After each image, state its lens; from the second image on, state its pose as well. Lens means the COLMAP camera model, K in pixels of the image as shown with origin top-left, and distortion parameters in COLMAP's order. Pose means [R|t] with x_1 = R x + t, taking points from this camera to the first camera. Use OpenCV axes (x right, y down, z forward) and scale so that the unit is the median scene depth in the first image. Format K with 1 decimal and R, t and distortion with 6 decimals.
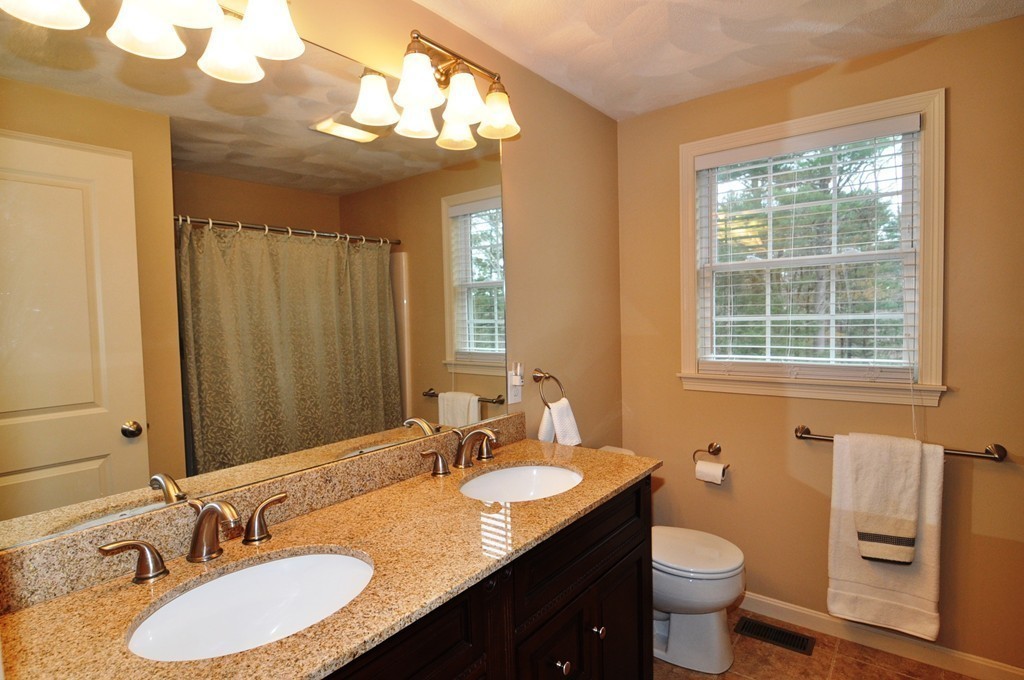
lens RADIAL K [[512.0, 0, 512.0], [0, 512.0, 340.0], [0, 0, 1]] dist [-0.000965, -0.000156]
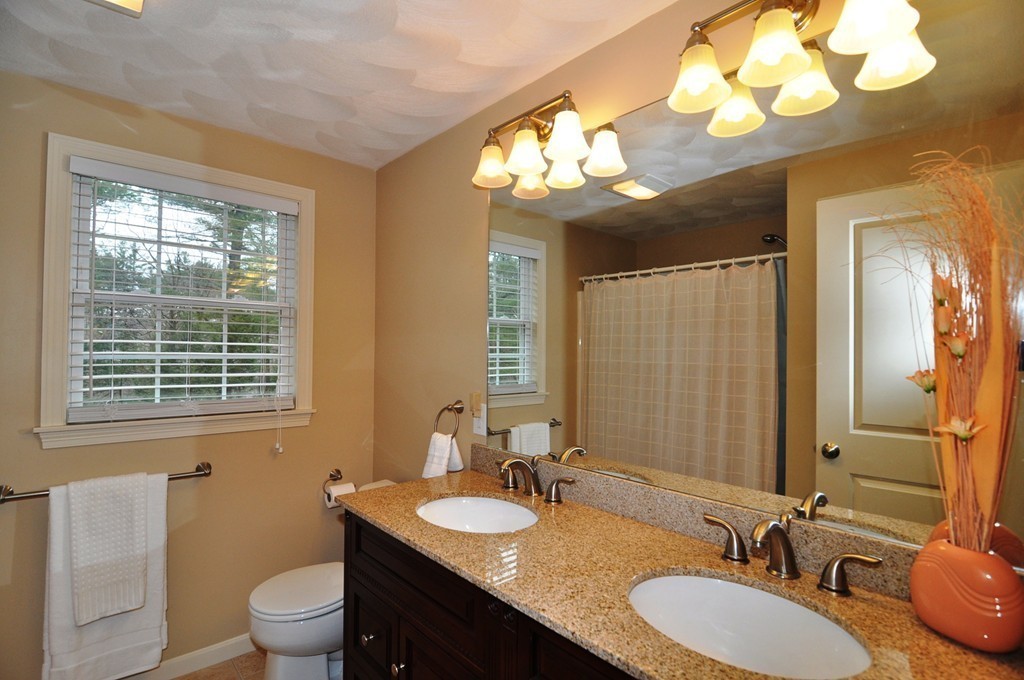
lens RADIAL K [[490.9, 0, 512.0], [0, 490.9, 340.0], [0, 0, 1]] dist [0.000051, -0.014897]
pose [[0.180061, 0.043784, 0.982680, -0.335941], [0.034616, 0.998108, -0.050815, -0.005870], [-0.983046, 0.043166, 0.178205, 0.252628]]
